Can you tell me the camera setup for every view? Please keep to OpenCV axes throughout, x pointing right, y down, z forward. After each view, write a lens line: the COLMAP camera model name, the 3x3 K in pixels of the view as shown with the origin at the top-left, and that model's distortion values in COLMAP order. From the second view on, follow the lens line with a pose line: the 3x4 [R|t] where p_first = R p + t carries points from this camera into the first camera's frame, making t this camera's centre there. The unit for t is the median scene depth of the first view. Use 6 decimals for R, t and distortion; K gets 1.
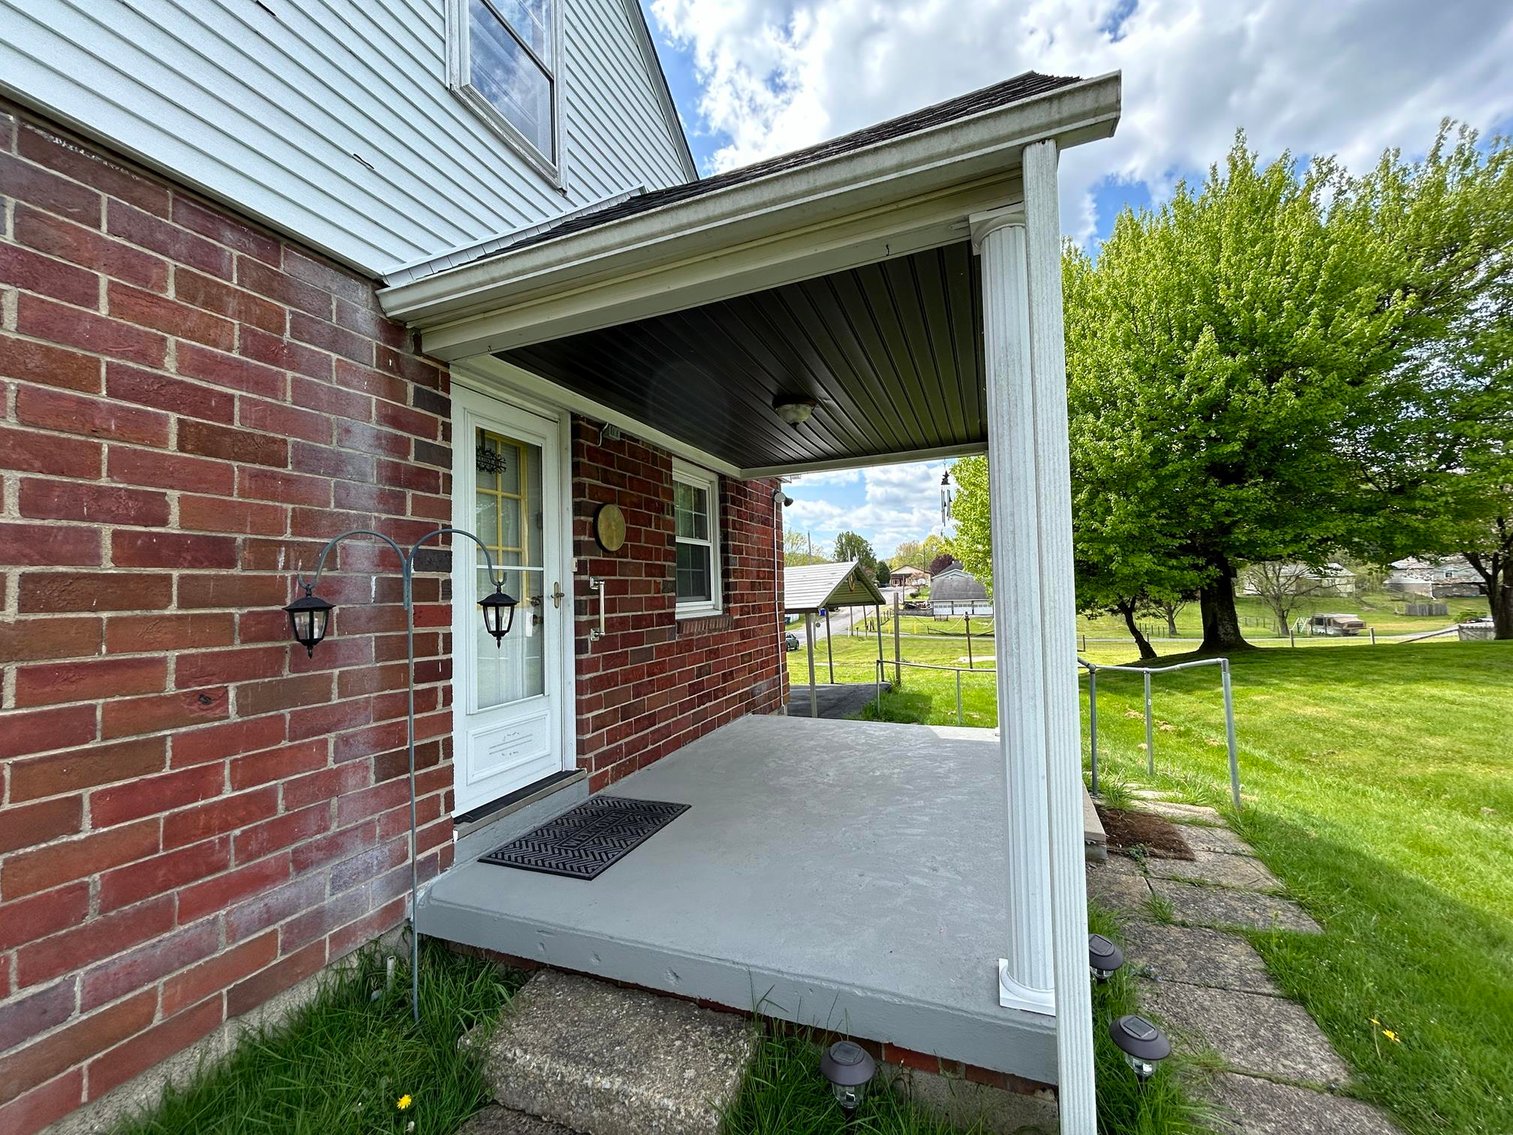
lens RADIAL K [[619.0, 0, 743.2], [0, 619.0, 574.7], [0, 0, 1]] dist [-0.001409, 0.001449]
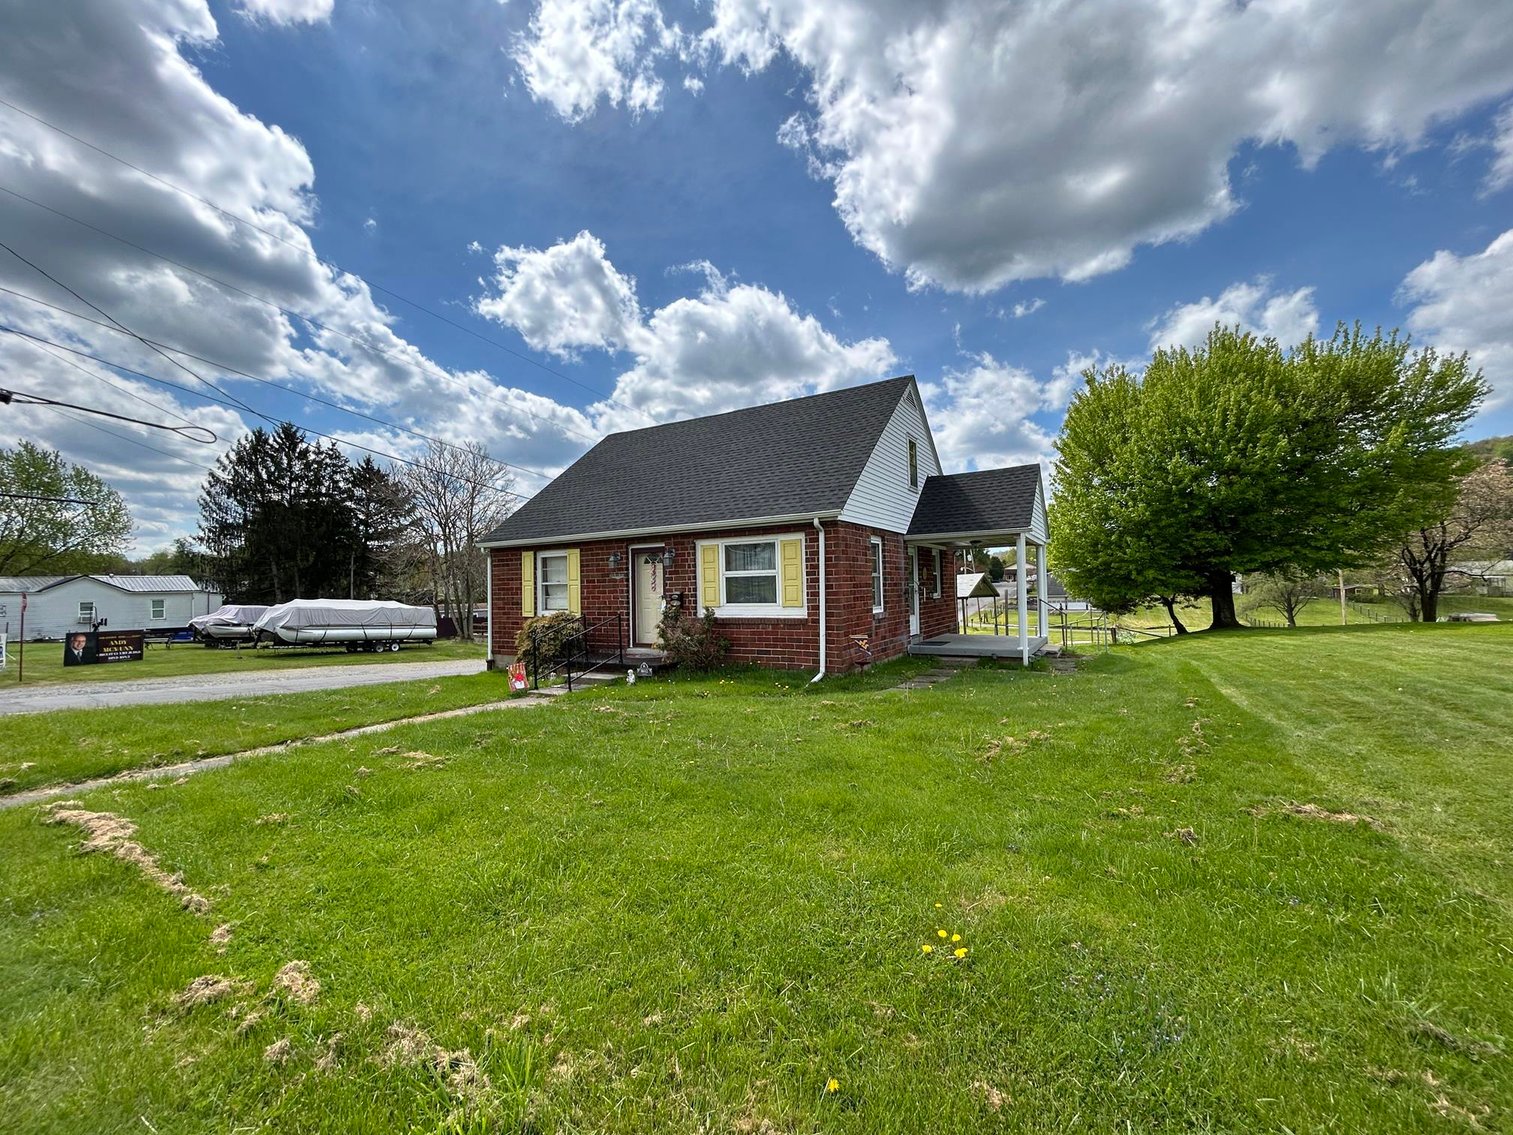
lens RADIAL K [[619.0, 0, 742.7], [0, 619.0, 564.0], [0, 0, 1]] dist [-0.001409, 0.001449]
pose [[0.986510, 0.003904, -0.163656, -0.227643], [-0.004624, 0.999981, -0.004017, -0.037185], [0.163638, 0.004720, 0.986509, -0.967085]]
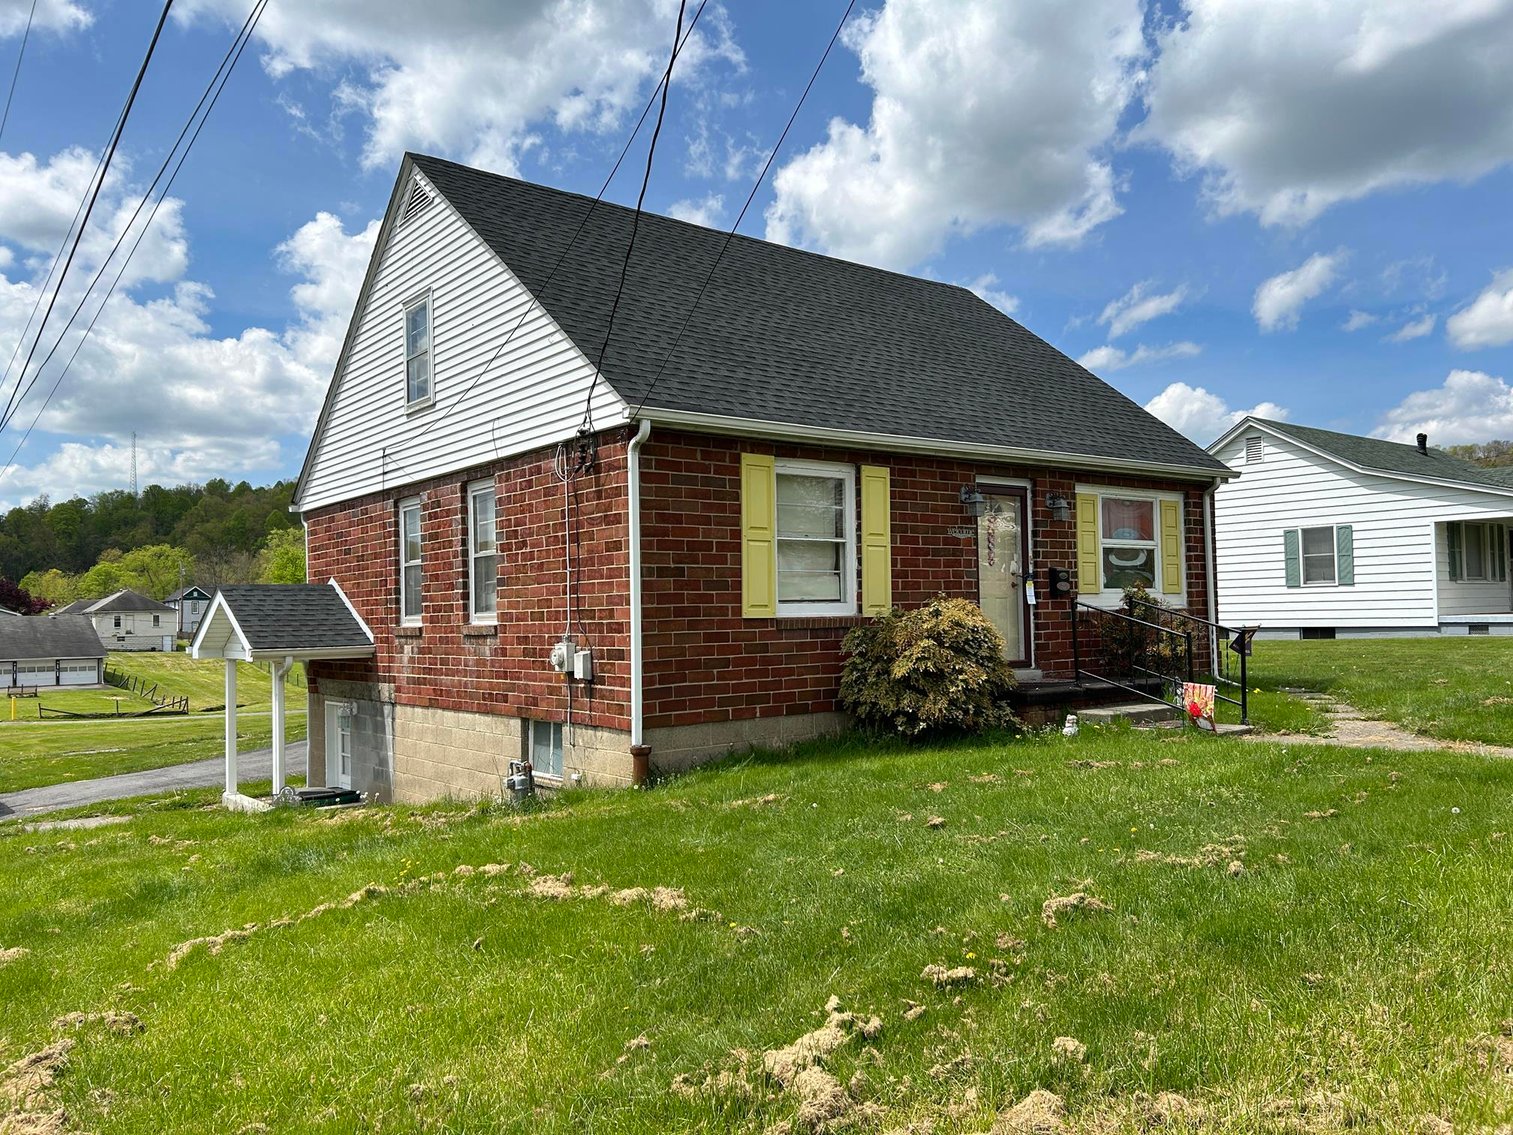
lens RADIAL K [[1150.6, 0, 733.0], [0, 1150.6, 569.7], [0, 0, 1]] dist [0.044253, -0.039960]
pose [[0.509957, 0.057785, 0.858257, -1.717297], [-0.017191, 0.998226, -0.056995, 0.084667], [-0.860028, 0.014311, 0.510046, -0.226472]]
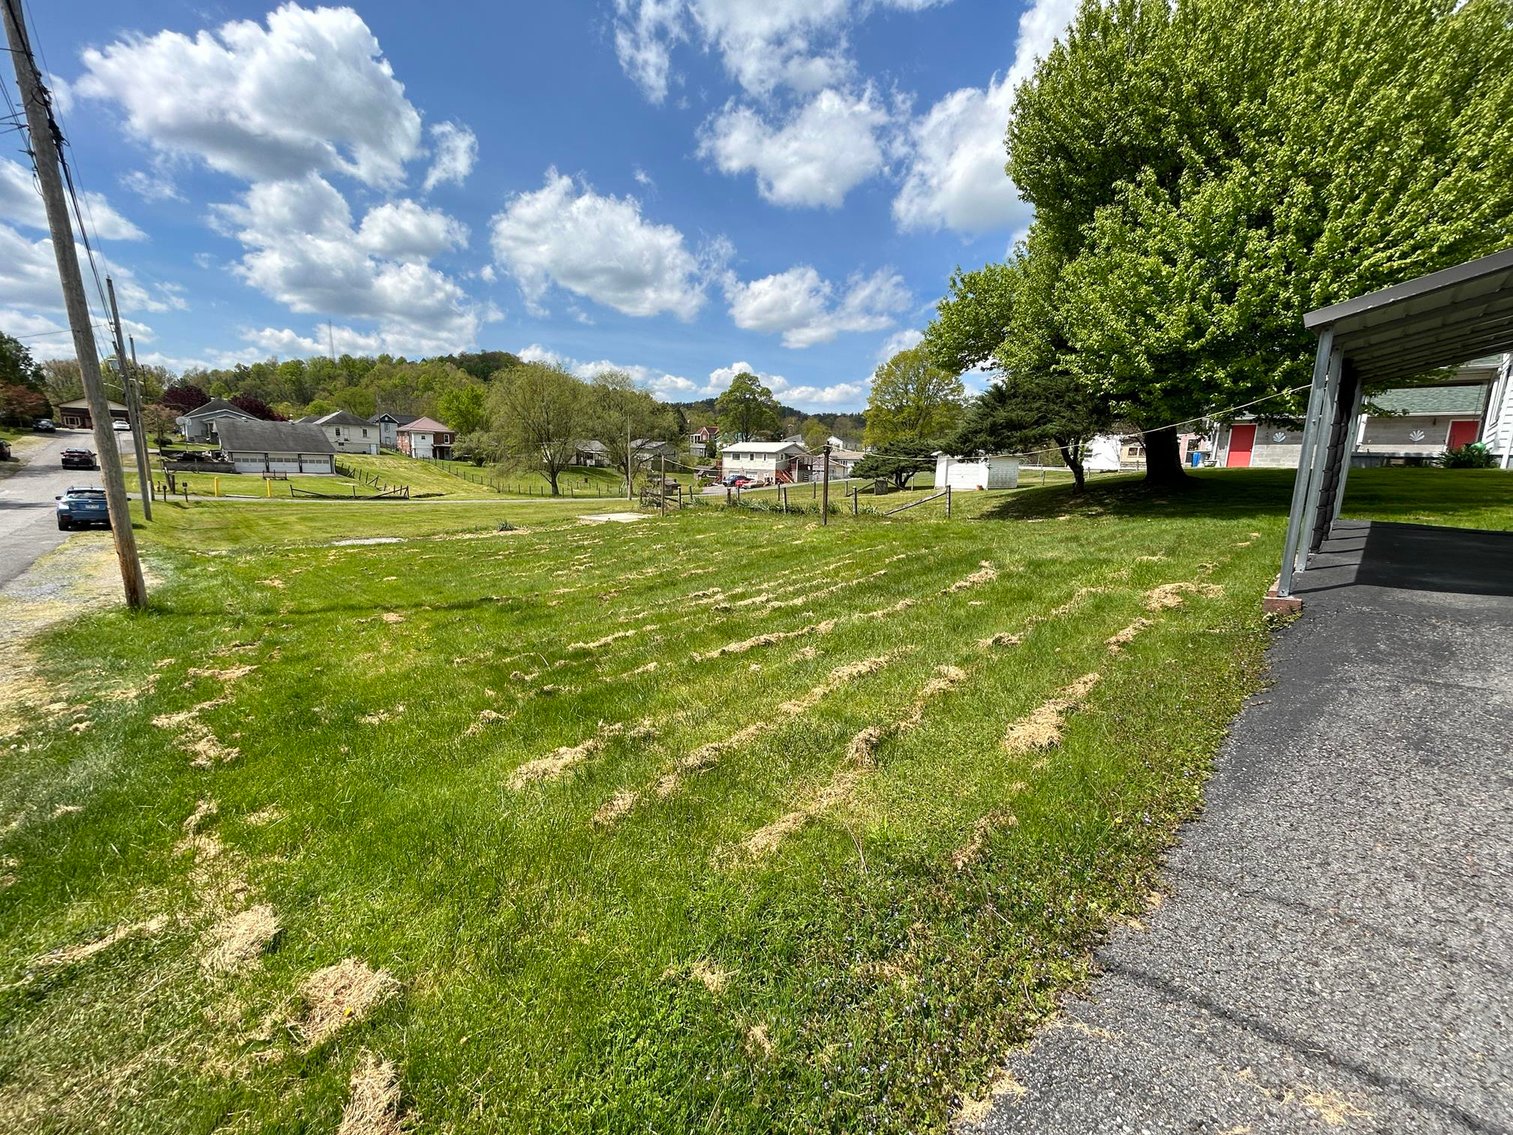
lens RADIAL K [[619.0, 0, 740.3], [0, 619.0, 567.2], [0, 0, 1]] dist [-0.001409, 0.001449]
pose [[0.425307, -0.110788, 0.898243, -0.714526], [-0.067070, 0.985892, 0.153356, 0.212143], [-0.902560, -0.125468, 0.411877, 1.685020]]
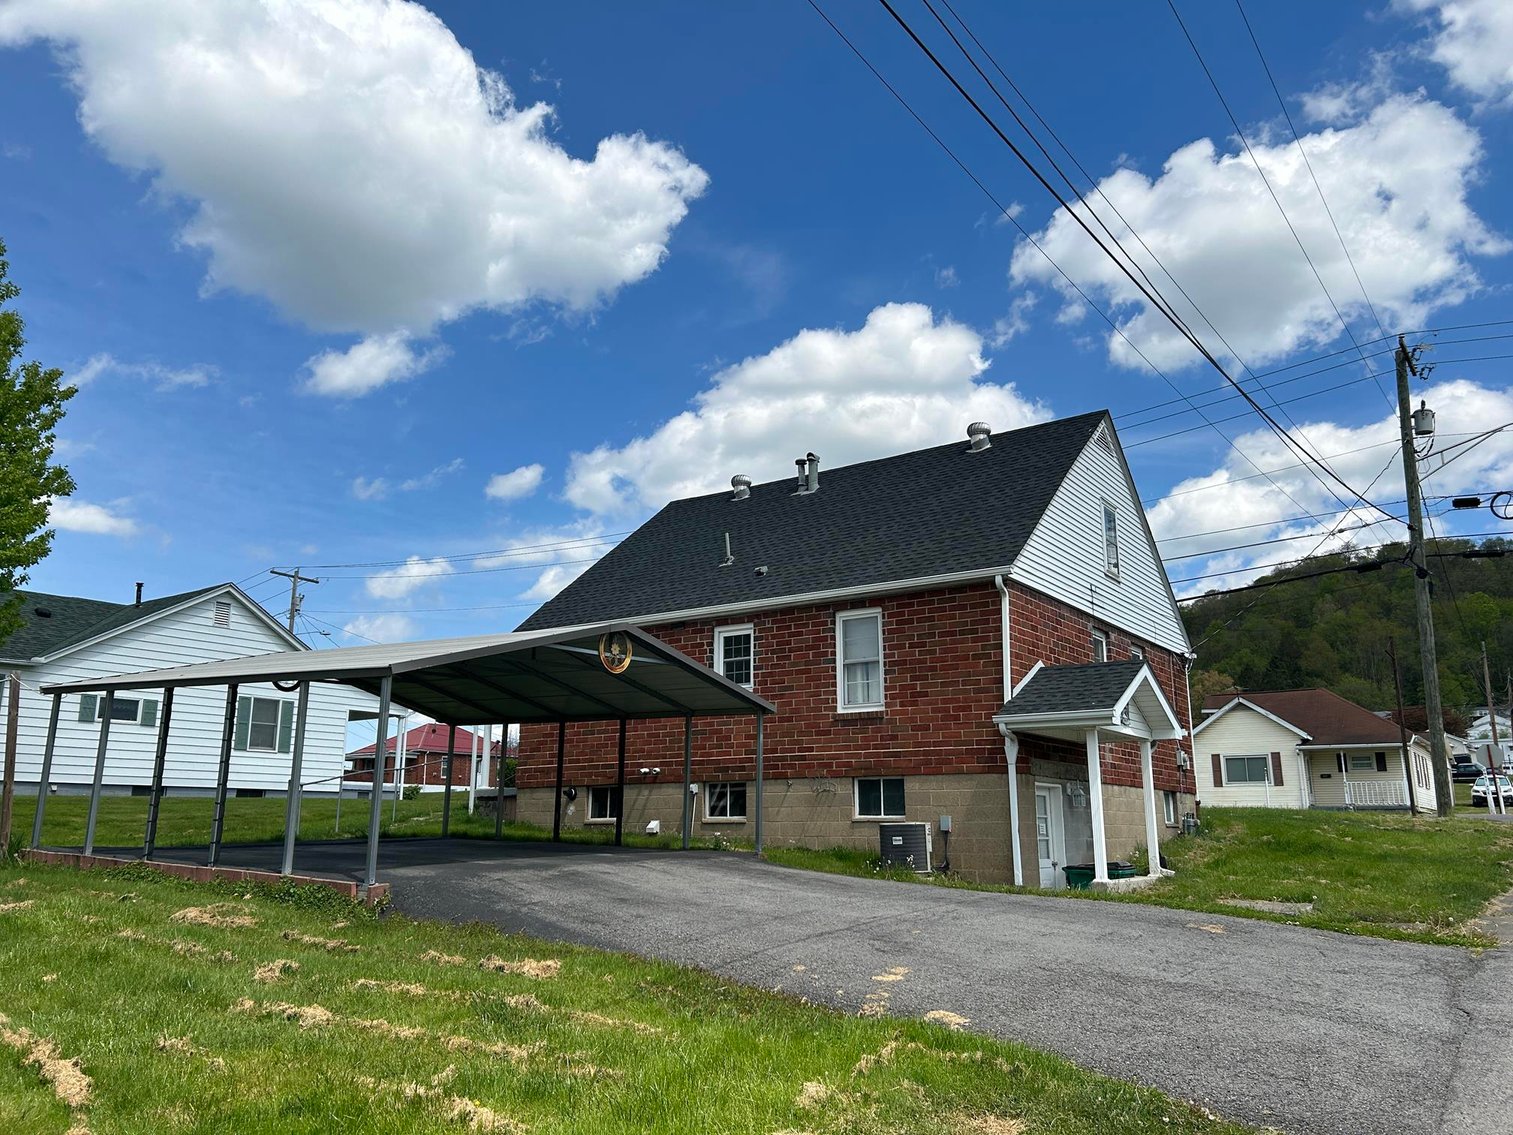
lens RADIAL K [[1150.6, 0, 742.3], [0, 1150.6, 564.6], [0, 0, 1]] dist [0.044253, -0.039960]
pose [[-0.967714, 0.080528, 0.238841, -0.741696], [0.017191, 0.966469, -0.256206, 0.272581], [-0.251465, -0.243829, -0.936650, 2.411785]]
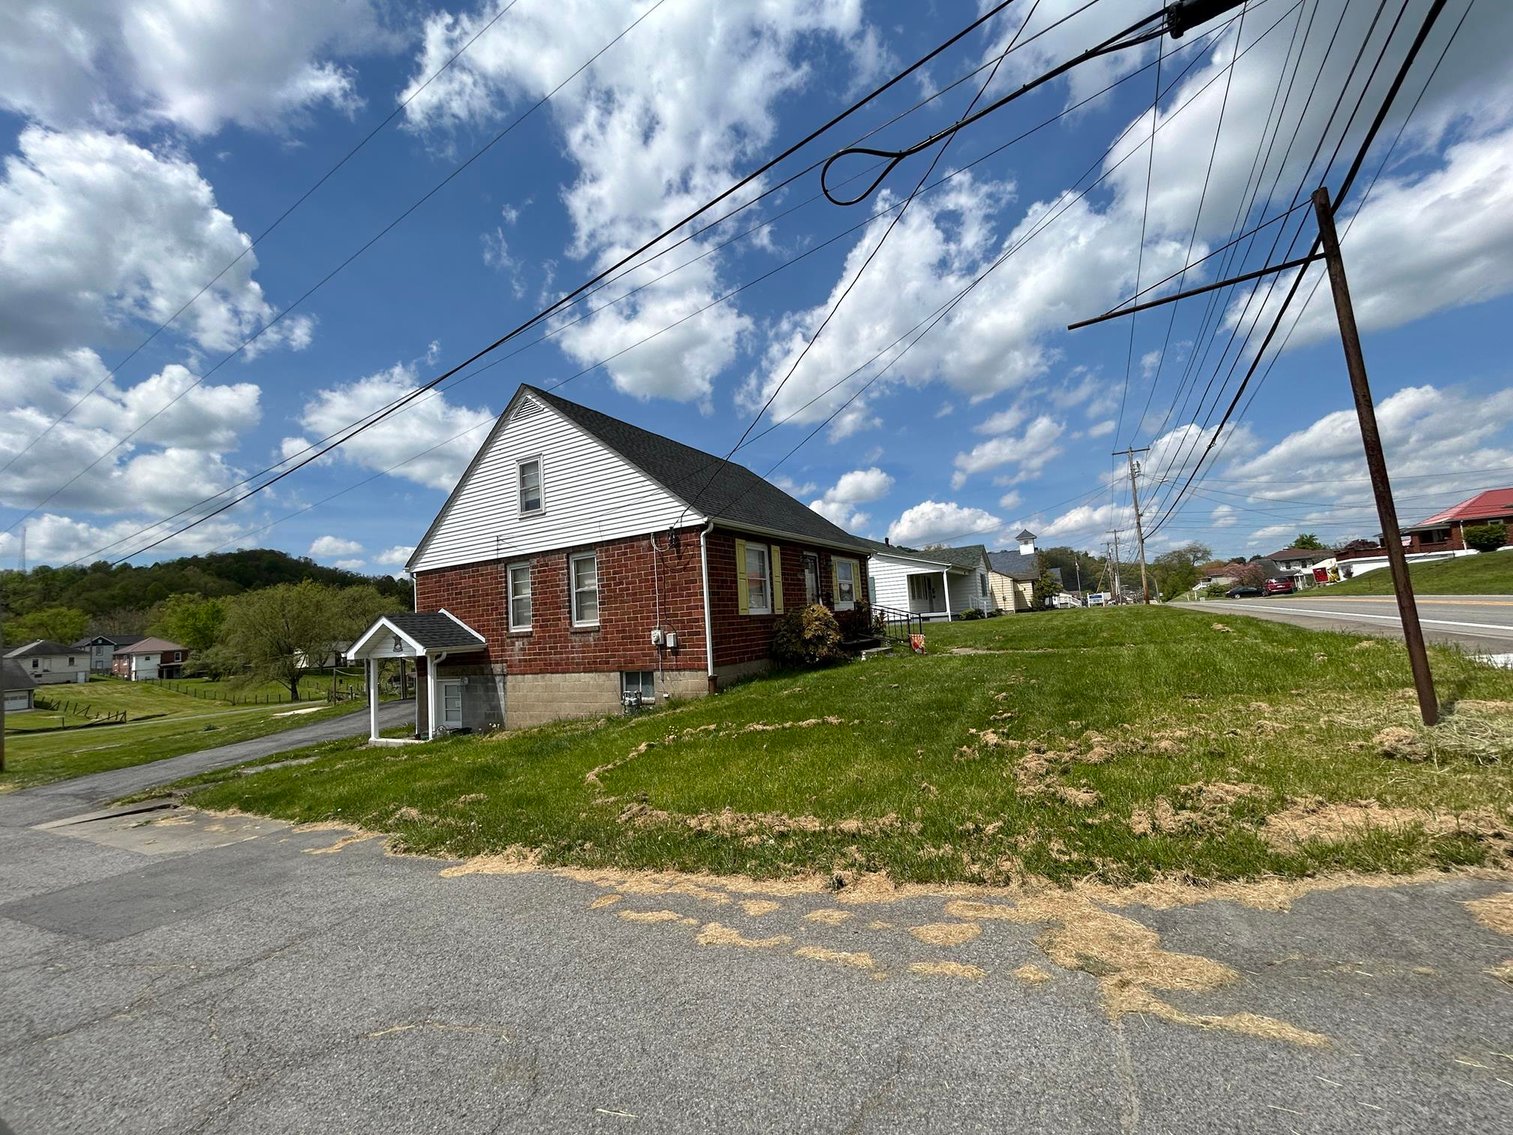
lens RADIAL K [[619.0, 0, 742.8], [0, 619.0, 561.5], [0, 0, 1]] dist [-0.001409, 0.001449]
pose [[0.145730, 0.122898, 0.981661, -1.986506], [0.036765, 0.990896, -0.129512, 0.118652], [-0.988641, 0.054964, 0.139885, 0.083953]]
